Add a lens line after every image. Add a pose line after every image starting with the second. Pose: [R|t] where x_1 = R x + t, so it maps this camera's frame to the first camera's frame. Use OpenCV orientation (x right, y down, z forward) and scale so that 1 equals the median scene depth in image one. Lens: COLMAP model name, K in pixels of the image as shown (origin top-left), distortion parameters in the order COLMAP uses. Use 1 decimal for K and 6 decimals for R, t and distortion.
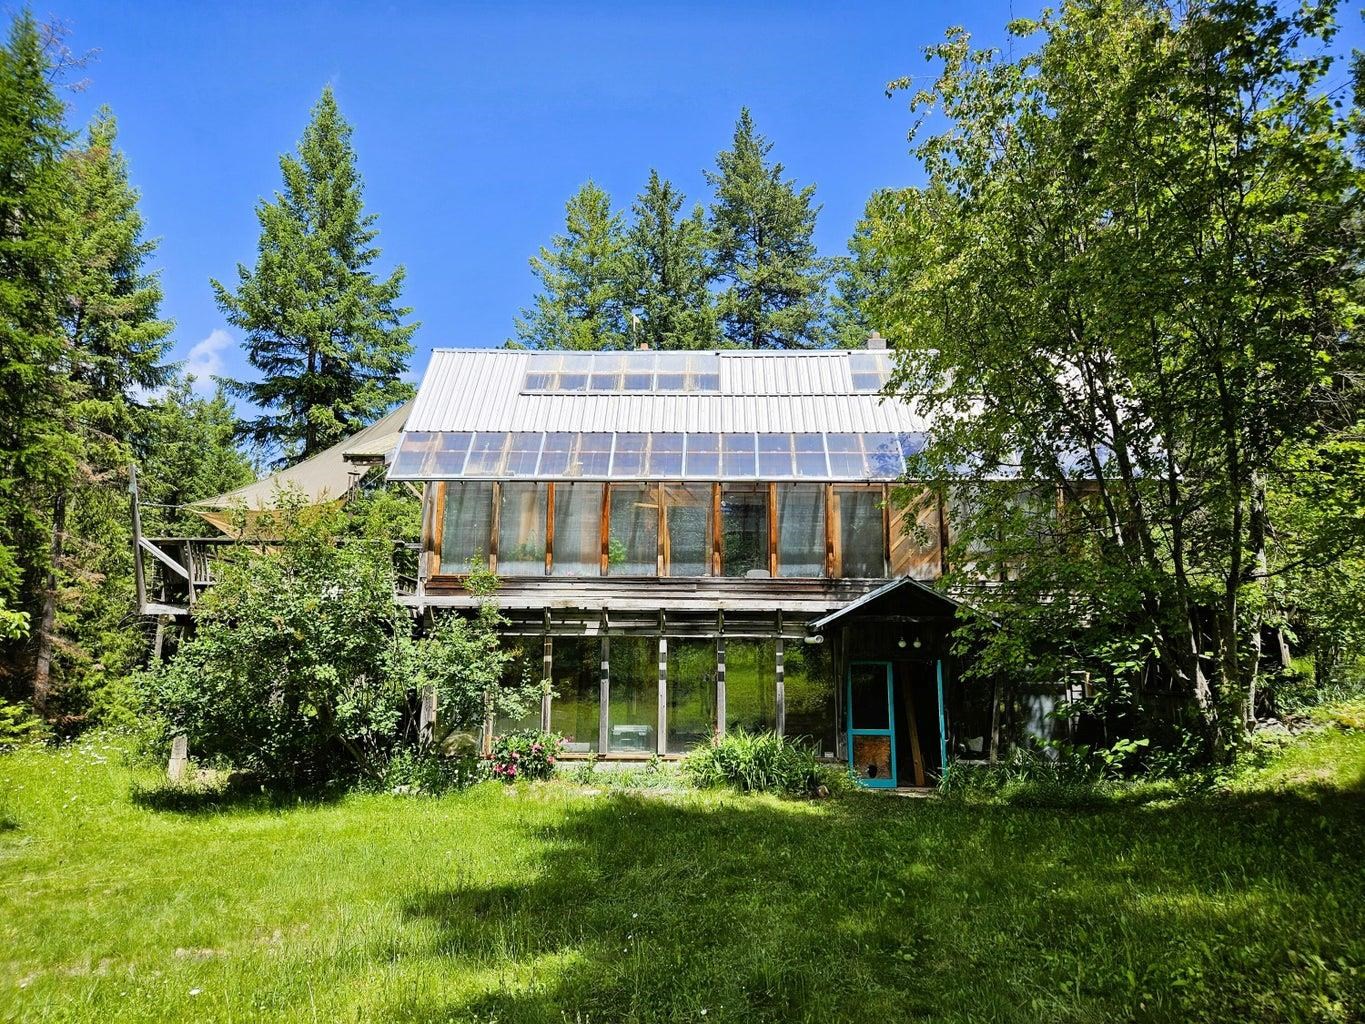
lens RADIAL K [[928.6, 0, 682.5], [0, 928.6, 512.0], [0, 0, 1]] dist [0.068847, 0.000405]
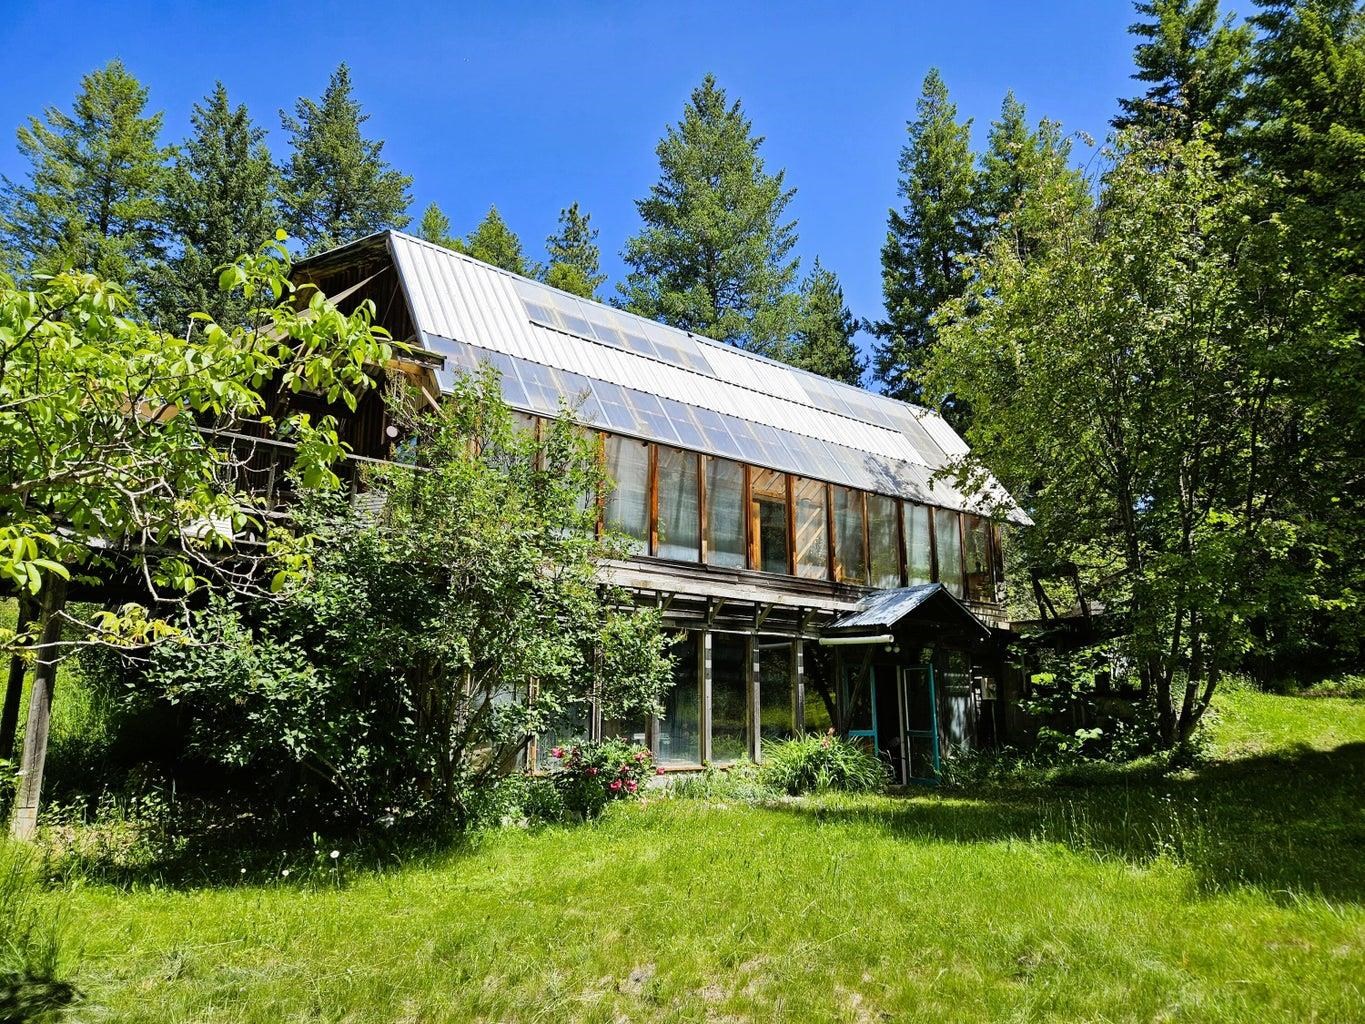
lens RADIAL K [[919.9, 0, 682.5], [0, 919.9, 512.0], [0, 0, 1]] dist [0.000522, 0.000204]
pose [[0.758037, 0.137640, 0.637522, -0.620987], [-0.114782, 0.990376, -0.077340, 0.091677], [-0.642032, -0.014549, 0.766540, 0.335182]]
